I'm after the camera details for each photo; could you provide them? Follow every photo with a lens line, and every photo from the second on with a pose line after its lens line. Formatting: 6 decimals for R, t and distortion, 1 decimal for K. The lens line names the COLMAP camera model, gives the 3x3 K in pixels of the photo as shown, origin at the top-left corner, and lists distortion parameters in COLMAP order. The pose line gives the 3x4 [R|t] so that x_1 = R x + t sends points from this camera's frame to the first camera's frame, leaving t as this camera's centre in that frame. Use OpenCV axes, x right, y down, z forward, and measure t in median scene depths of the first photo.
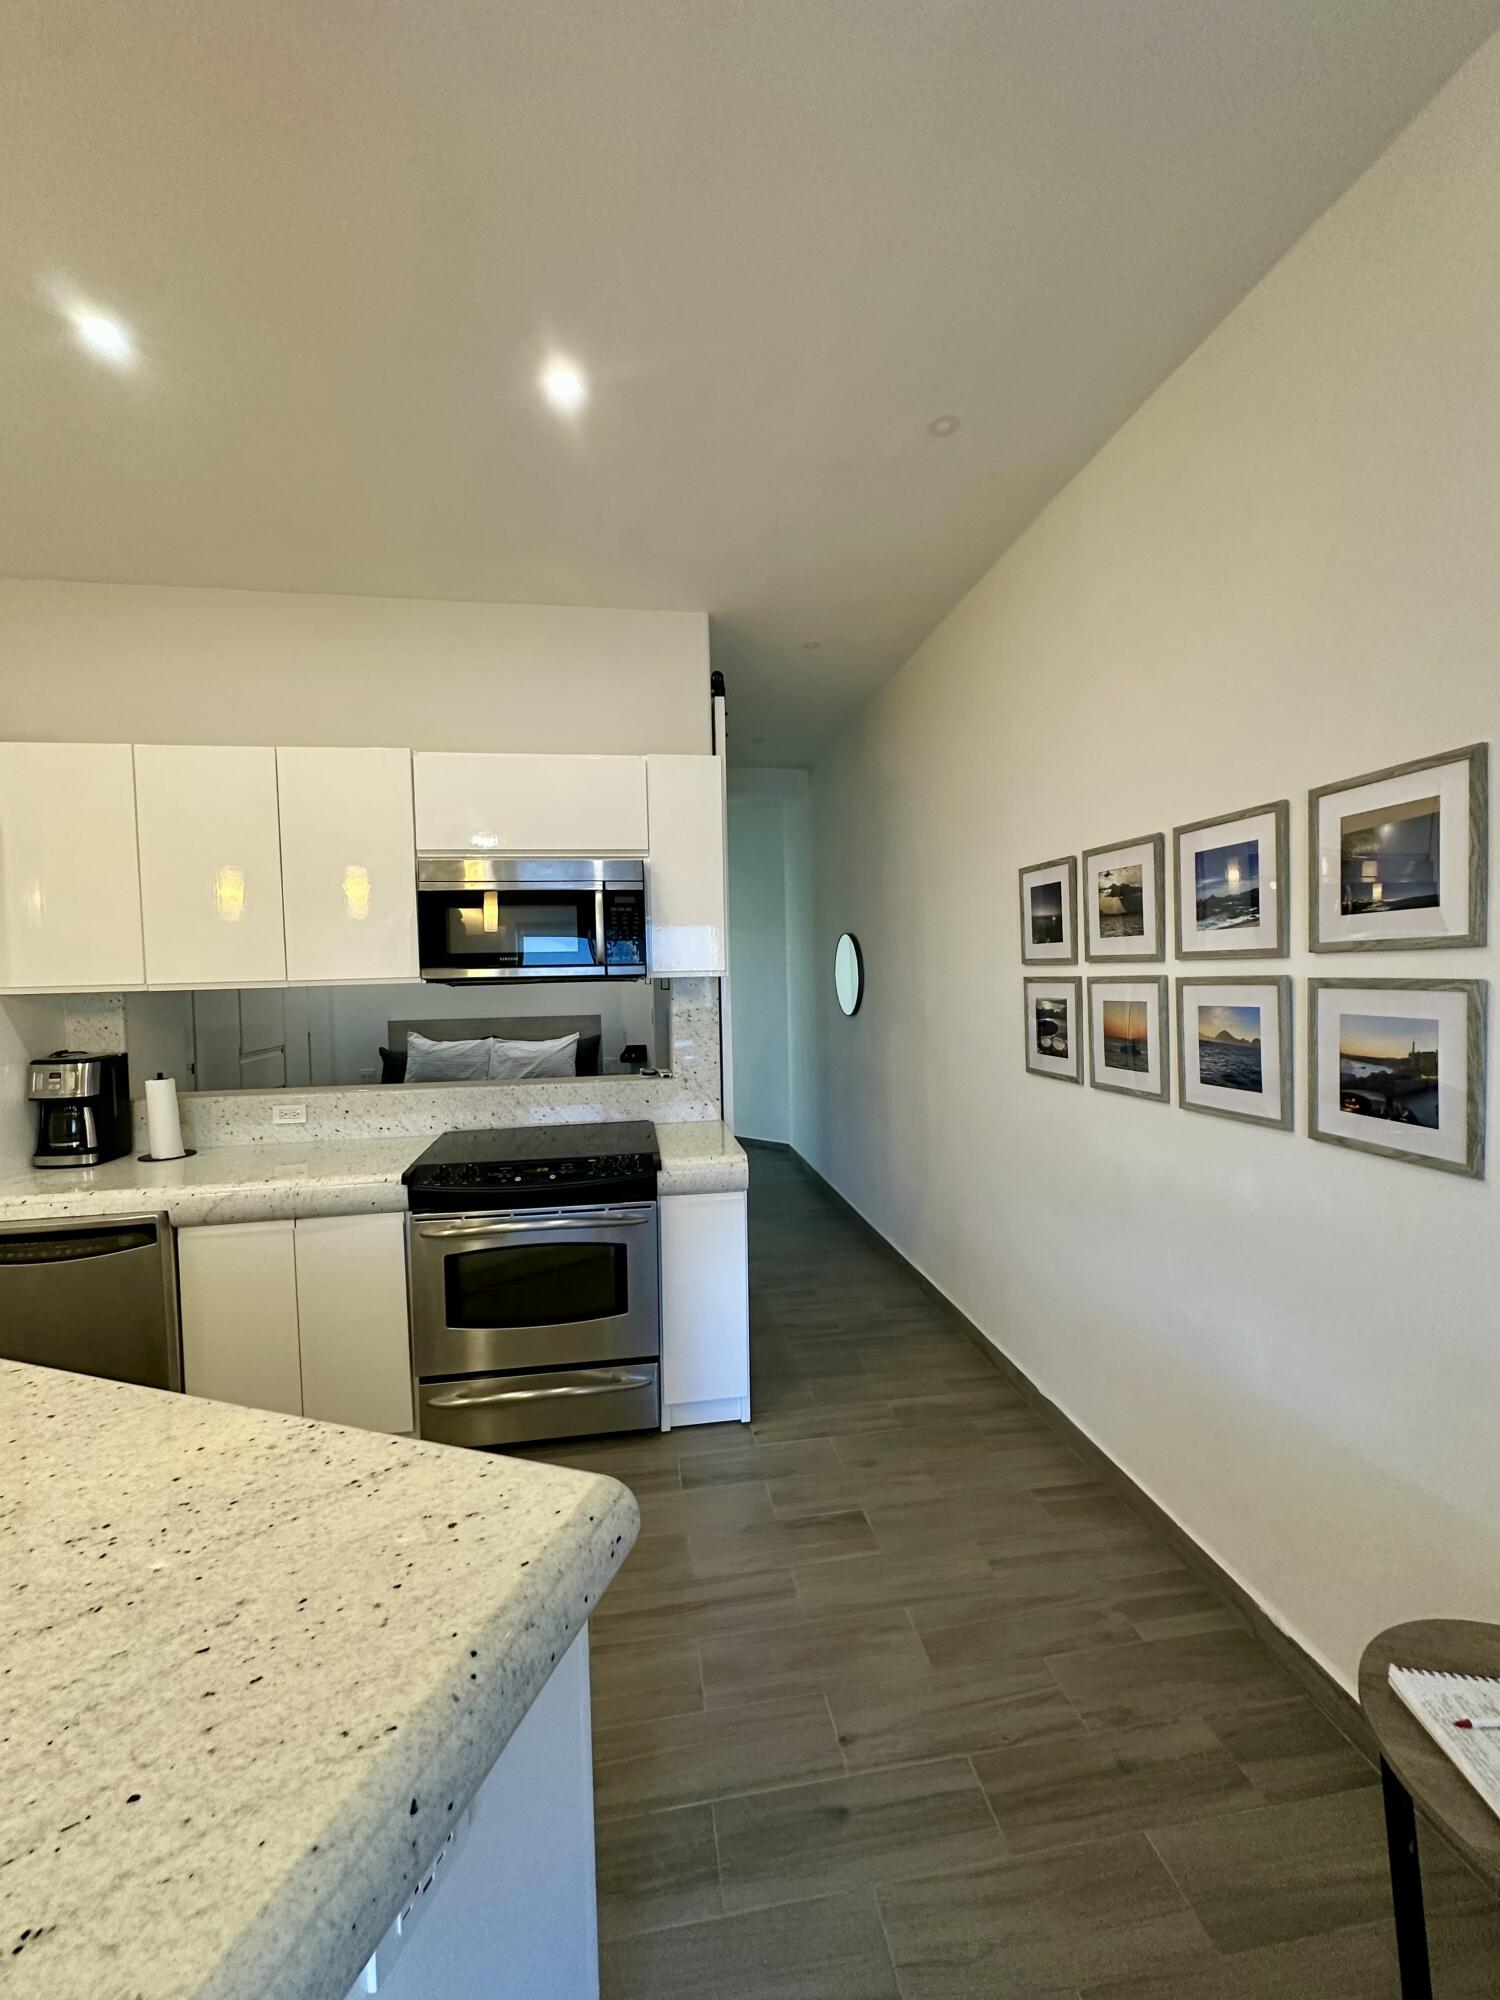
lens RADIAL K [[796.3, 0, 748.8], [0, 796.3, 1000.5], [0, 0, 1]] dist [-0.002246, 0.000980]
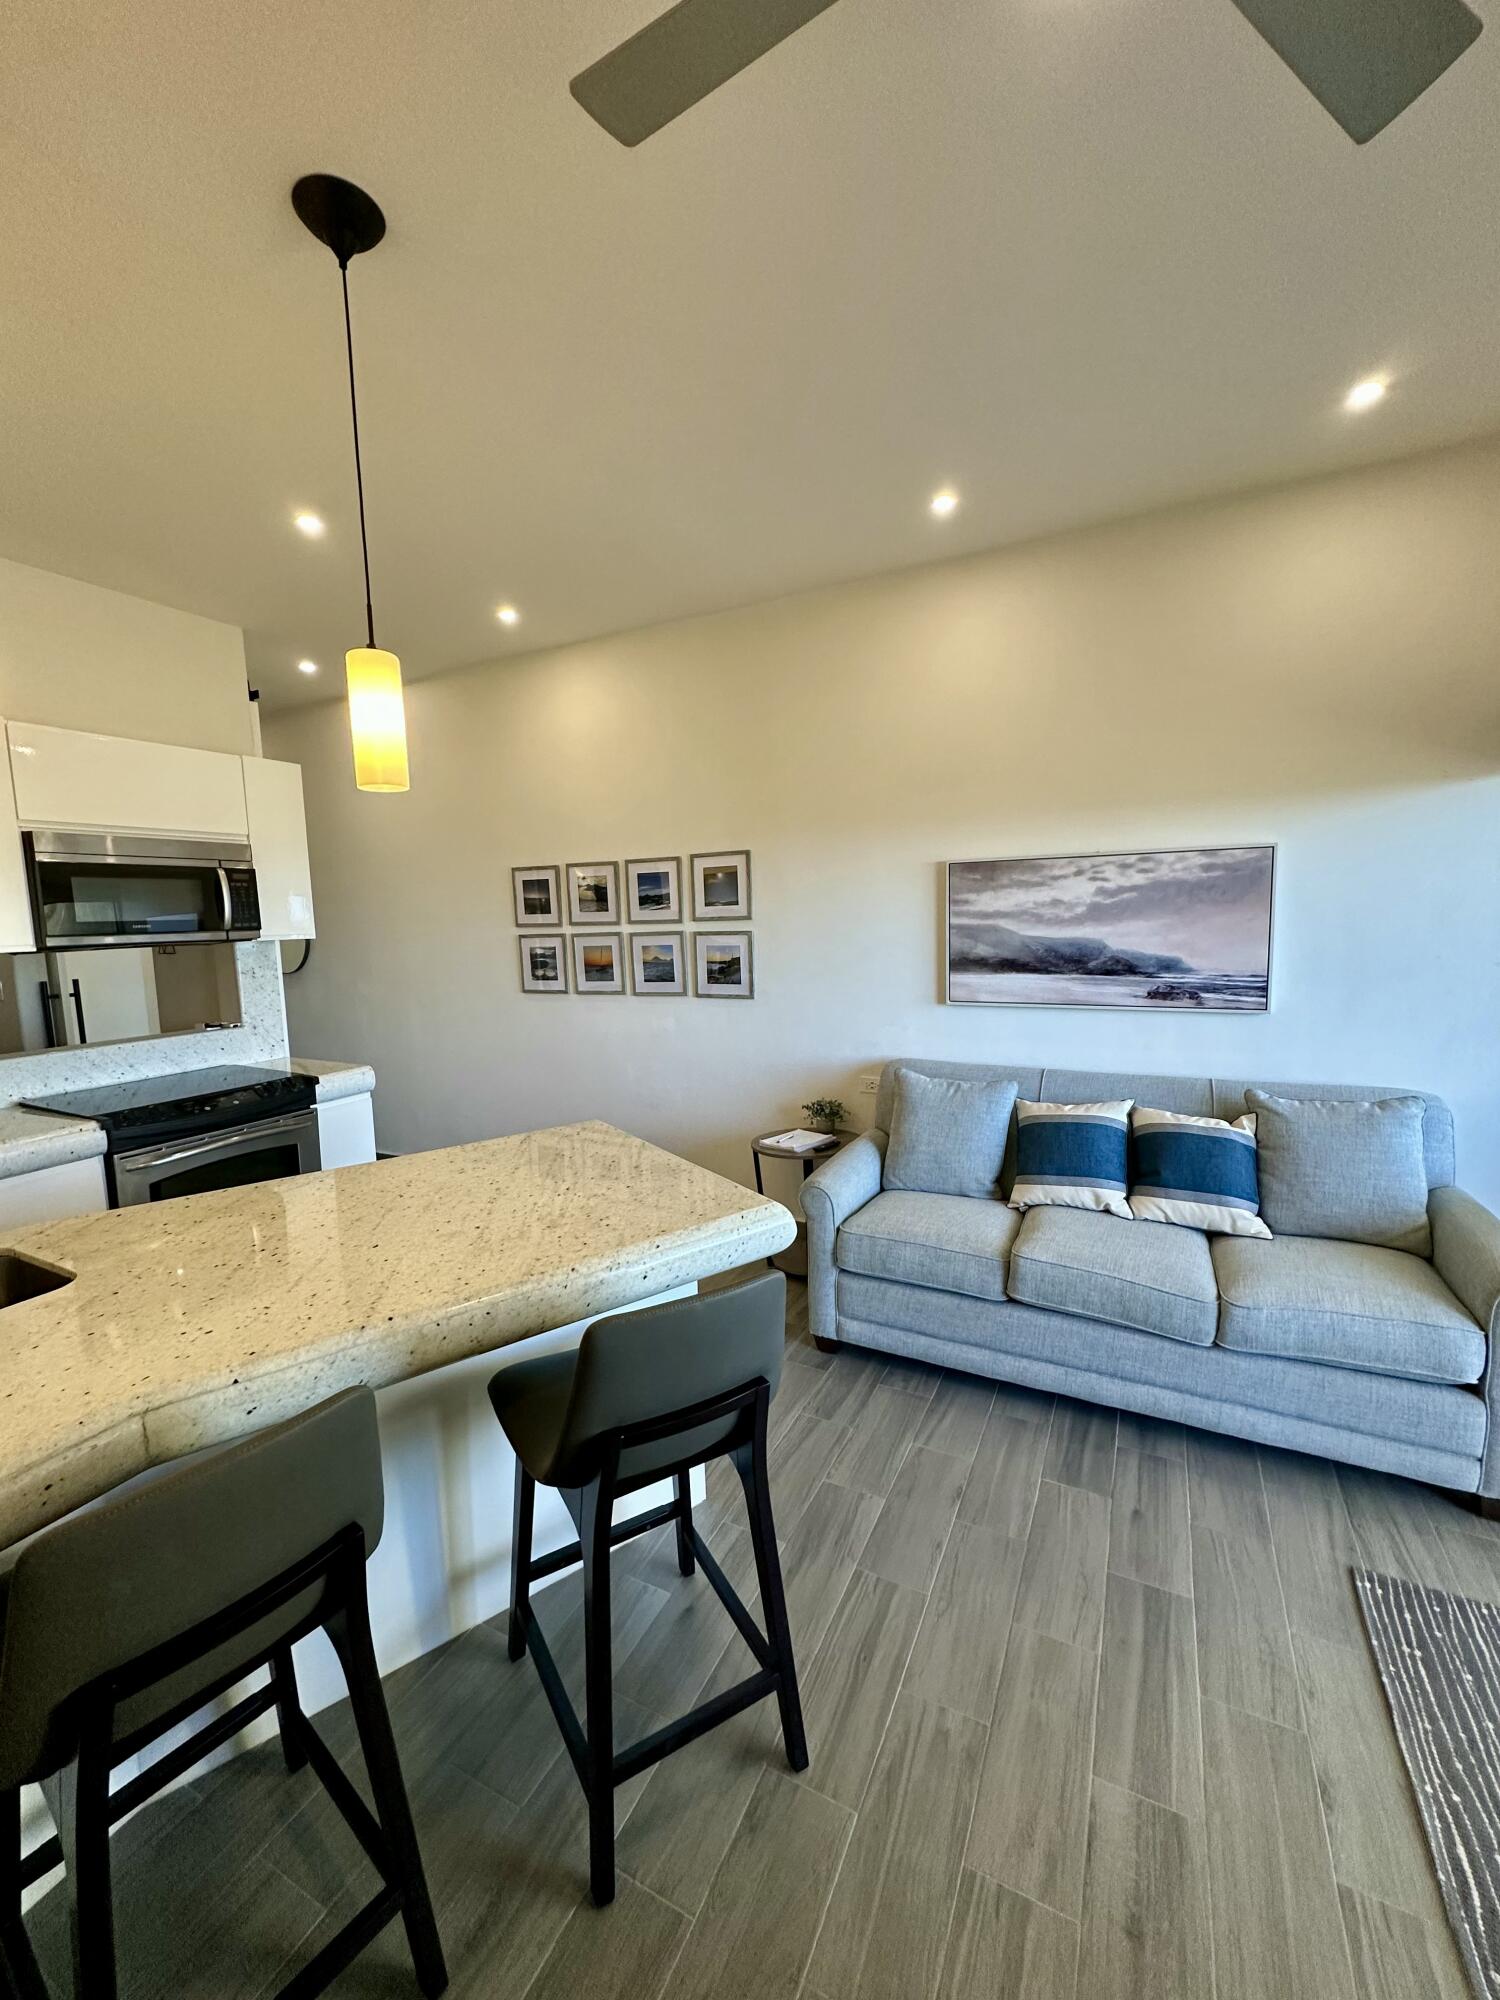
lens RADIAL K [[796.3, 0, 747.9], [0, 796.3, 998.6], [0, 0, 1]] dist [-0.002246, 0.000980]
pose [[0.592425, -0.081524, 0.801490, -0.750800], [0.044643, 0.996660, 0.068377, 0.011059], [-0.804388, -0.004728, 0.594086, -0.377360]]
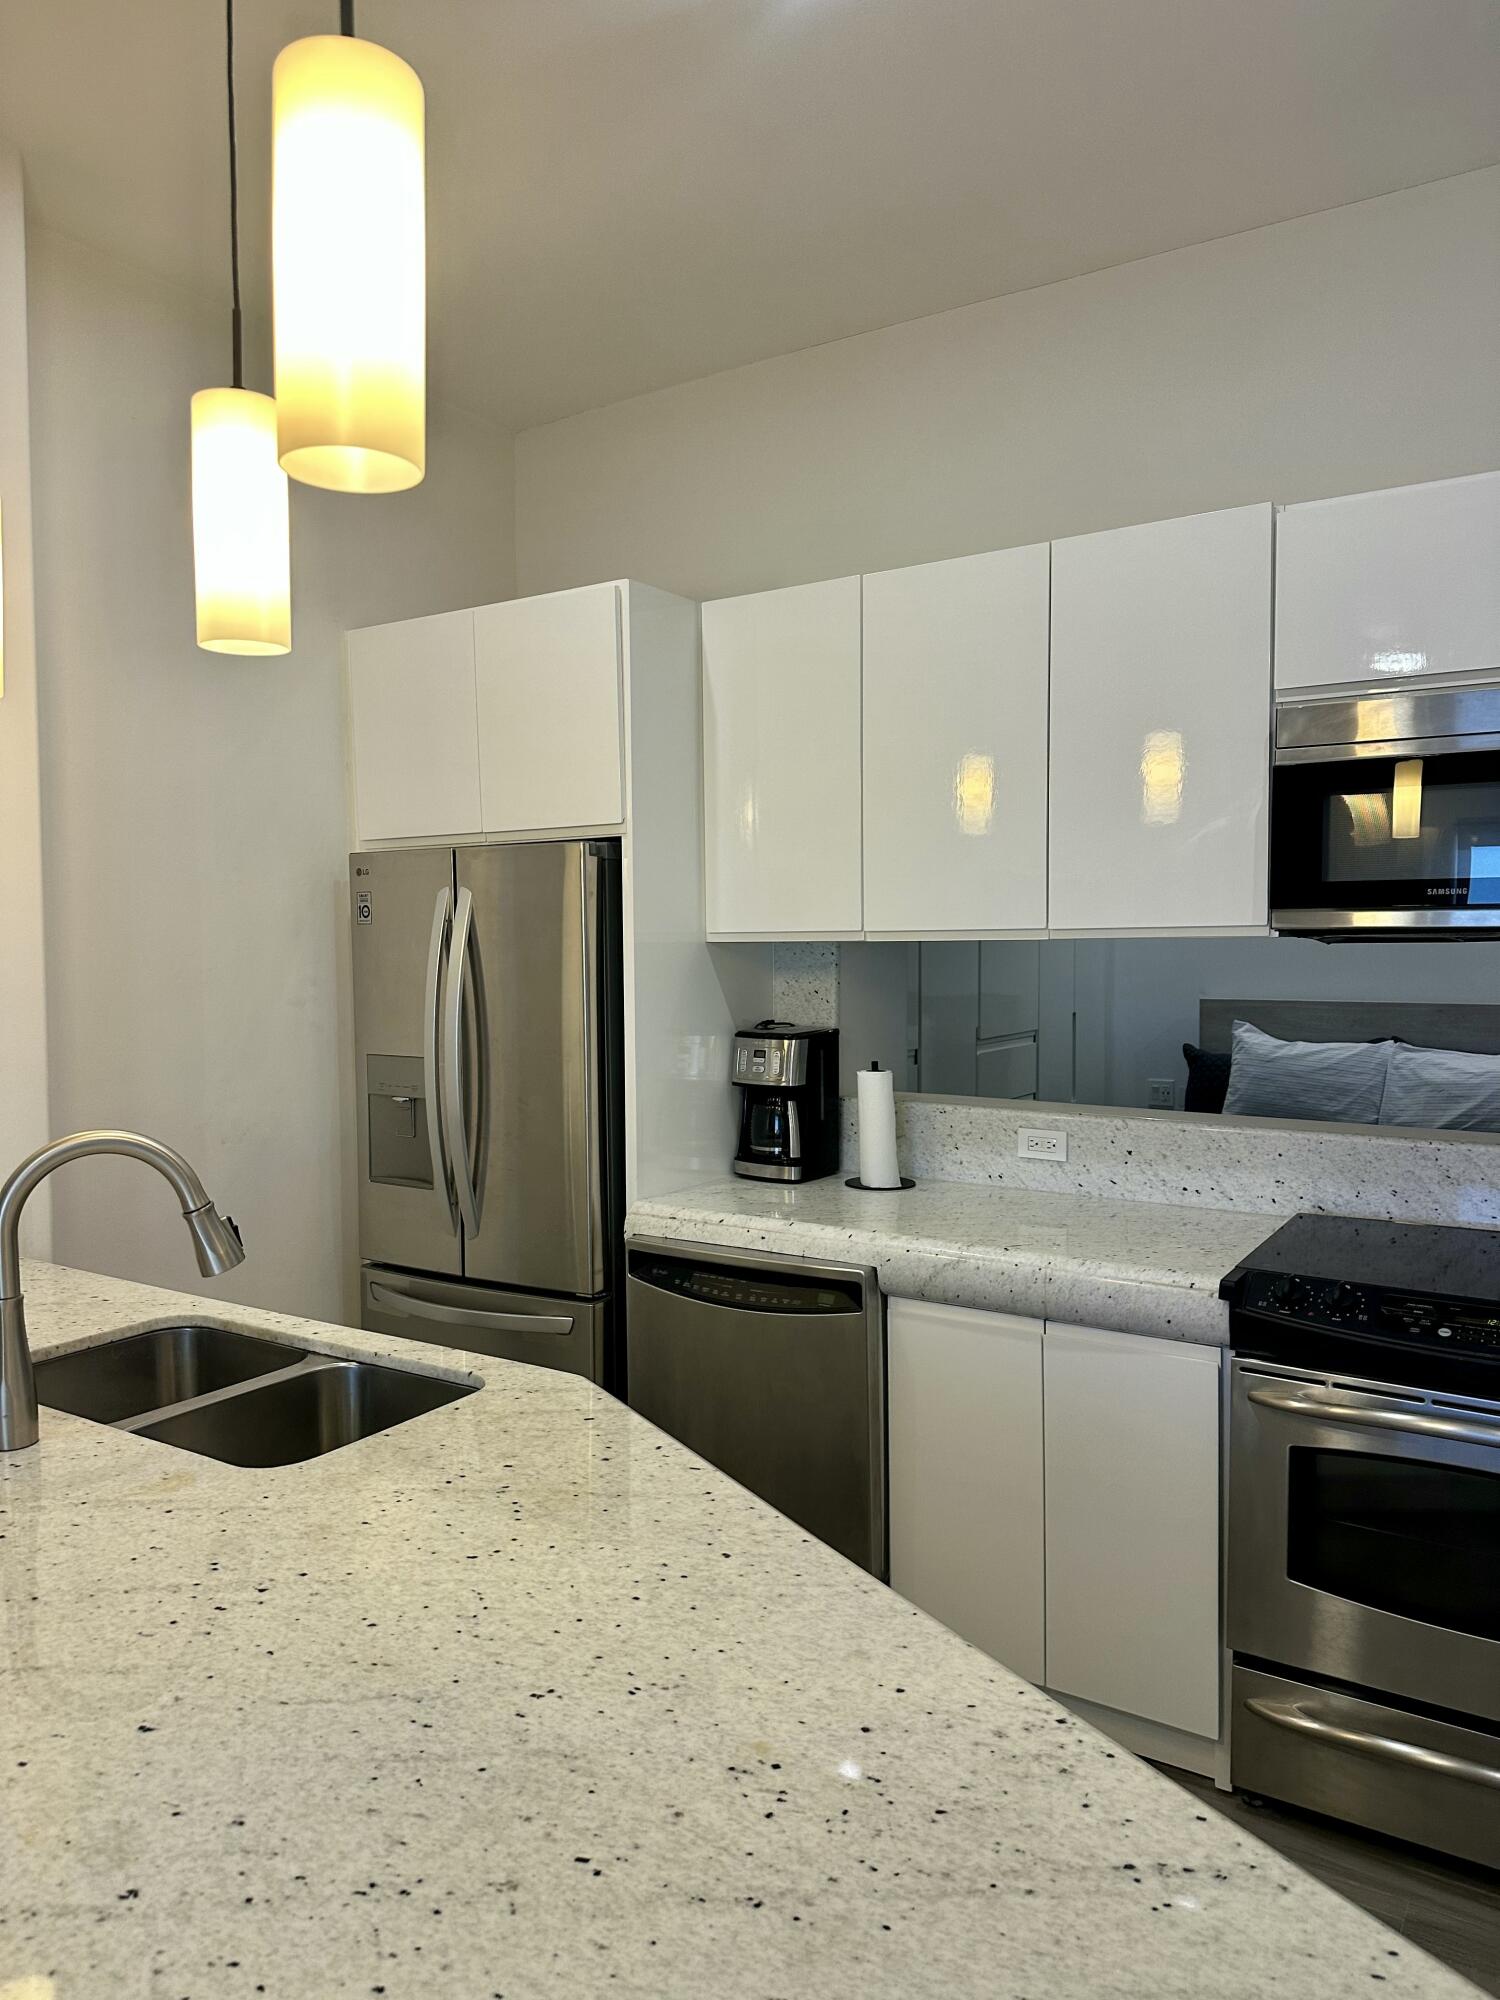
lens RADIAL K [[1399.4, 0, 735.4], [0, 1399.4, 1005.9], [0, 0, 1]] dist [0.070992, -0.087067]
pose [[0.736402, 0.053683, -0.674411, -0.028233], [-0.033513, 0.998518, 0.042888, -0.003747], [0.675714, -0.008981, 0.737109, 0.043612]]
